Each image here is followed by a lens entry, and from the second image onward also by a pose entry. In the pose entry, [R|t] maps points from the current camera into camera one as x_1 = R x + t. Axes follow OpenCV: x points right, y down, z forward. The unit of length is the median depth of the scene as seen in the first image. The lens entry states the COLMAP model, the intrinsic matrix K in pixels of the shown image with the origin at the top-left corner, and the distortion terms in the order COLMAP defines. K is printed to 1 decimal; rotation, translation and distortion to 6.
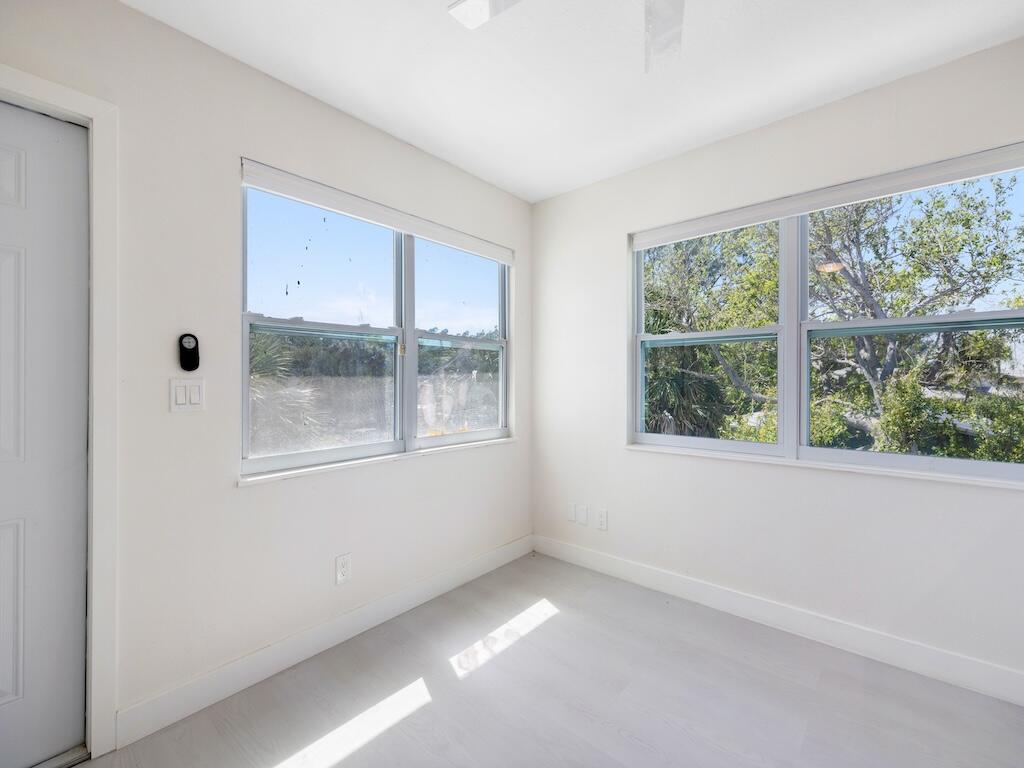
lens RADIAL K [[434.6, 0, 510.8], [0, 434.6, 378.2], [0, 0, 1]] dist [0.000010, -0.000185]
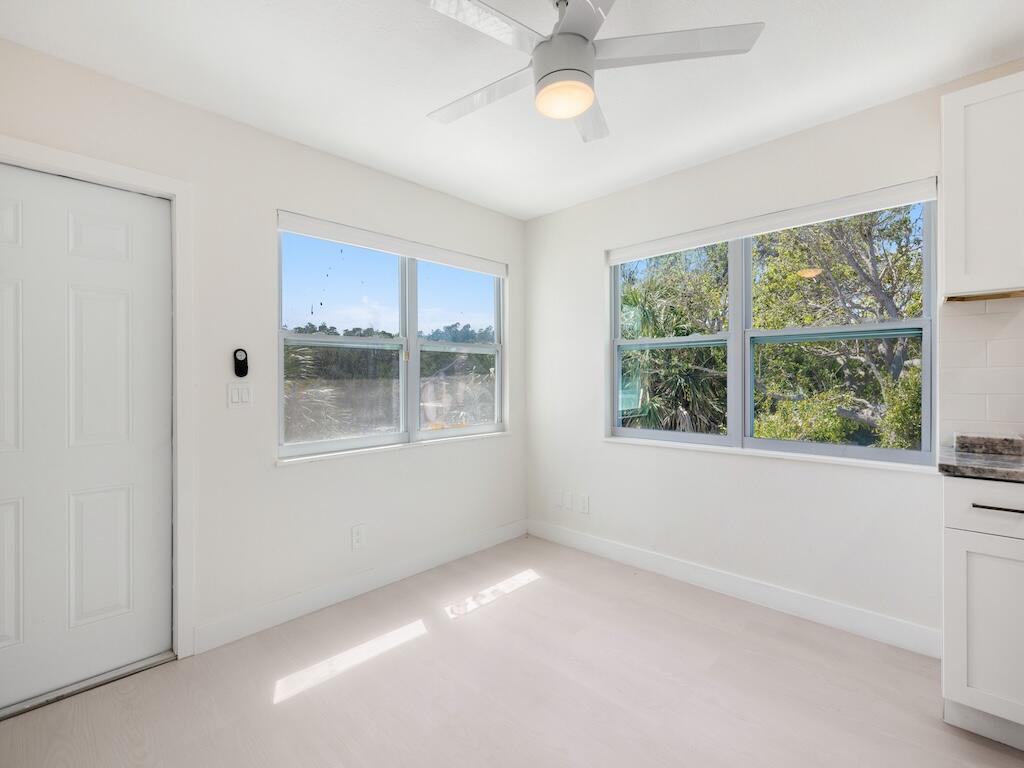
lens RADIAL K [[461.0, 0, 512.6], [0, 461.0, 373.4], [0, 0, 1]] dist [-0.001146, -0.000076]
pose [[0.998387, -0.006693, -0.056371, 0.100860], [0.006539, 0.999974, -0.002911, -0.011672], [0.056389, 0.002537, 0.998406, -0.219627]]
